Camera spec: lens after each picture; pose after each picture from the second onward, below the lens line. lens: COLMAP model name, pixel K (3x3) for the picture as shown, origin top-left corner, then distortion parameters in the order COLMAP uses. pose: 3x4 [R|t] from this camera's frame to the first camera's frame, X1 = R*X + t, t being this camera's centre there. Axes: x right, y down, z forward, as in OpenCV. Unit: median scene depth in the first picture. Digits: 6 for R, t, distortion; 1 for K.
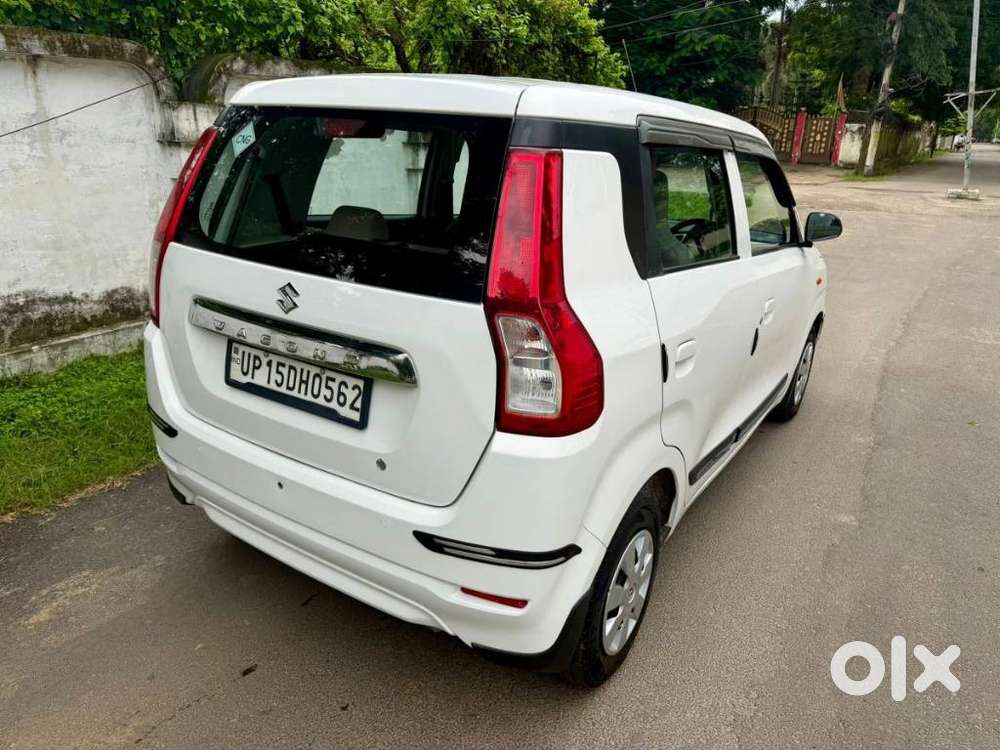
lens RADIAL K [[732.1, 0, 489.3], [0, 732.1, 377.0], [0, 0, 1]] dist [0.035502, -0.034843]
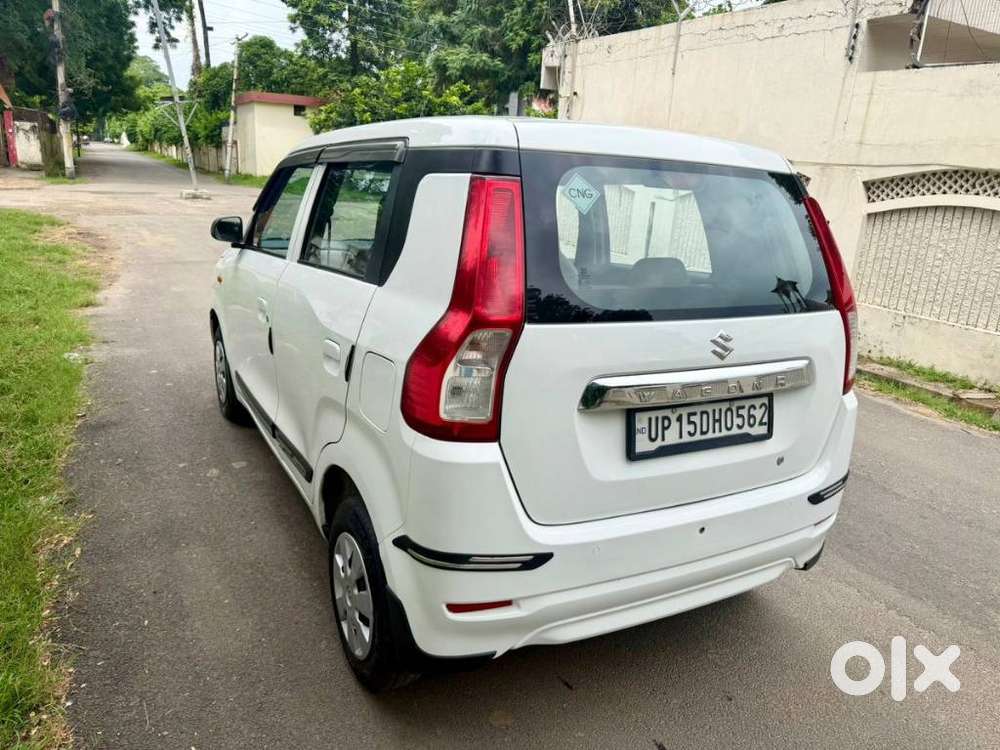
lens RADIAL K [[732.1, 0, 505.5], [0, 732.1, 378.8], [0, 0, 1]] dist [0.035502, -0.034843]
pose [[0.468982, -0.250823, 0.846844, -0.924974], [0.245500, 0.958062, 0.147806, -0.204531], [-0.848402, 0.138581, 0.510891, 0.515807]]
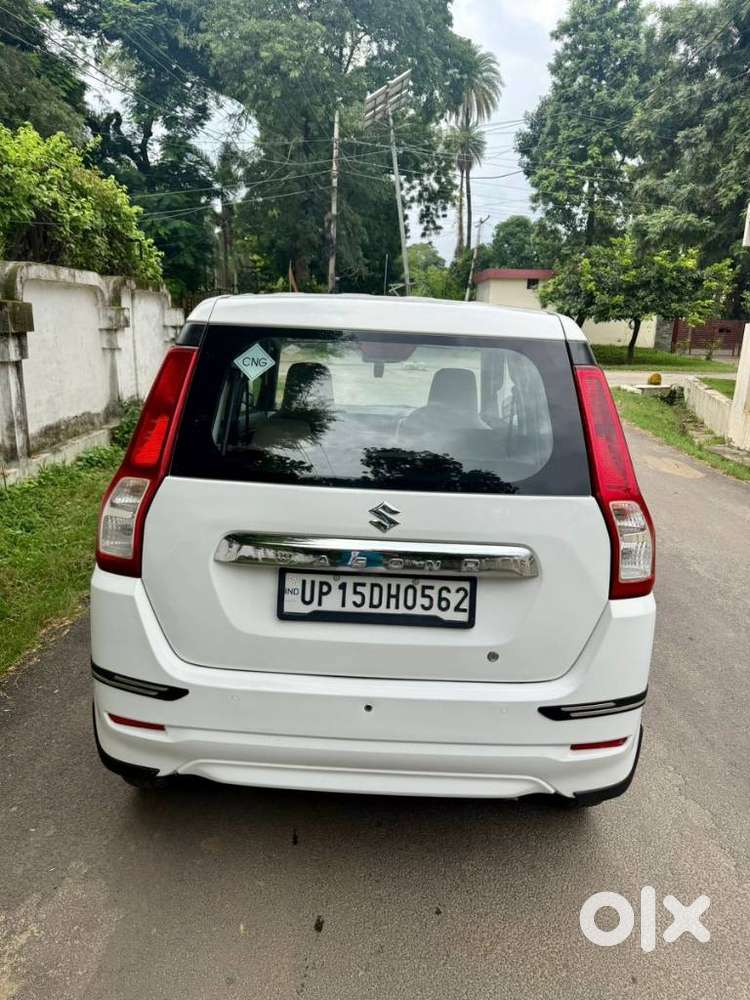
lens RADIAL K [[732.1, 0, 371.2], [0, 732.1, 503.8], [0, 0, 1]] dist [0.035502, -0.034843]
pose [[0.841995, -0.136946, 0.521814, -0.571807], [0.168645, 0.985585, -0.013466, -0.080303], [-0.512448, 0.099340, 0.852953, 0.102808]]
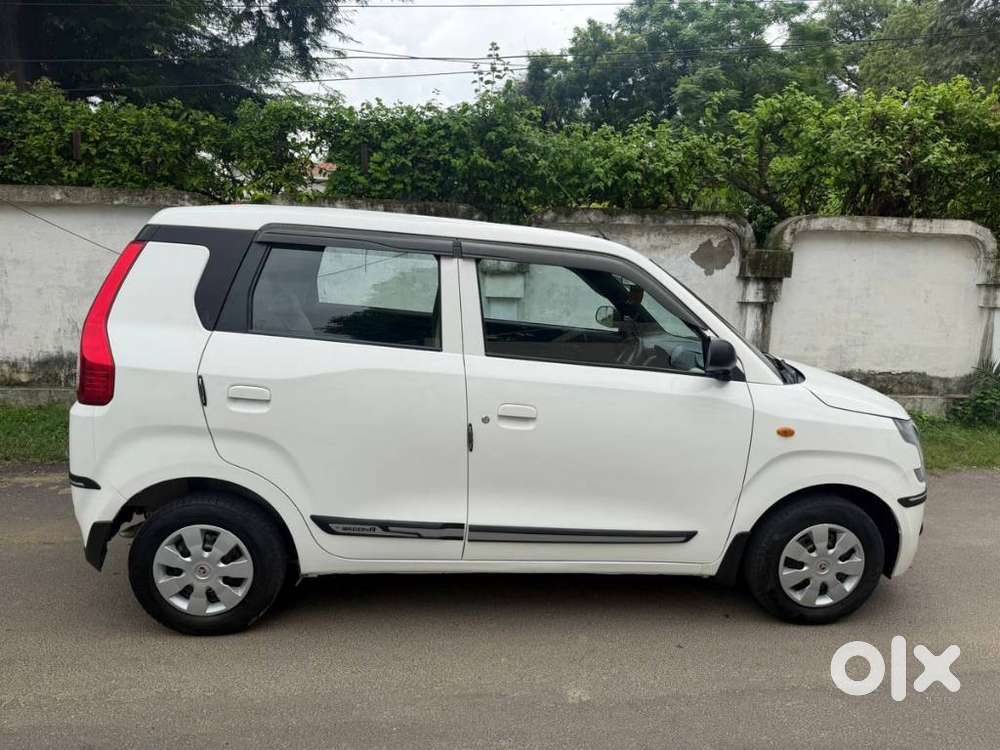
lens RADIAL K [[732.1, 0, 509.6], [0, 732.1, 365.6], [0, 0, 1]] dist [0.035502, -0.034843]
pose [[0.623284, 0.099386, -0.775654, 1.297413], [-0.263328, 0.960637, -0.088511, -0.071635], [0.736326, 0.259419, 0.624921, 0.417774]]
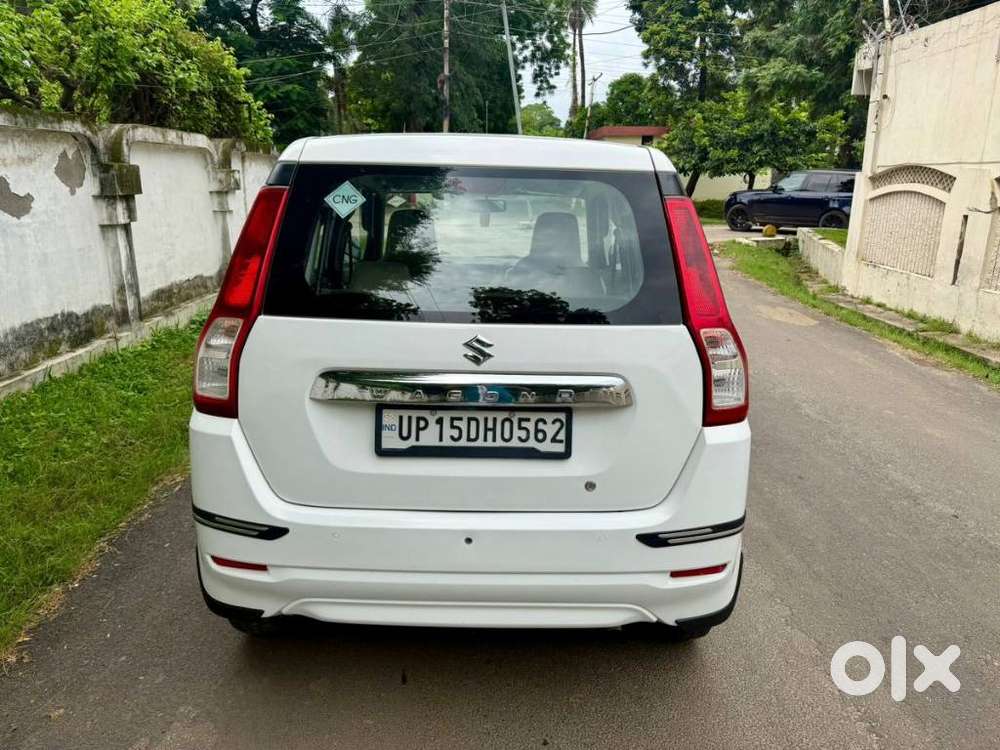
lens RADIAL K [[732.1, 0, 501.8], [0, 732.1, 369.4], [0, 0, 1]] dist [0.035502, -0.034843]
pose [[0.832330, -0.161726, 0.530161, -0.555151], [0.195219, 0.980732, -0.007312, -0.046962], [-0.518764, 0.109584, 0.847865, 0.087338]]
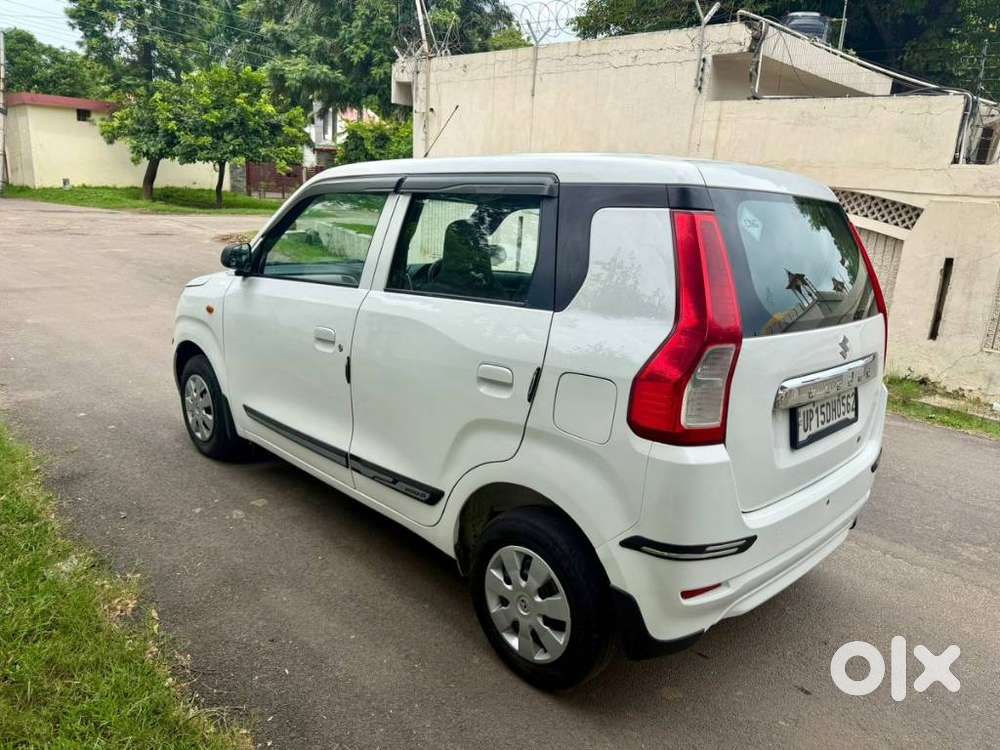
lens RADIAL K [[732.1, 0, 515.4], [0, 732.1, 377.2], [0, 0, 1]] dist [0.035502, -0.034843]
pose [[0.205250, -0.263287, 0.942631, -1.121365], [0.268569, 0.941315, 0.204441, -0.328682], [-0.941139, 0.211199, 0.263916, 0.849873]]
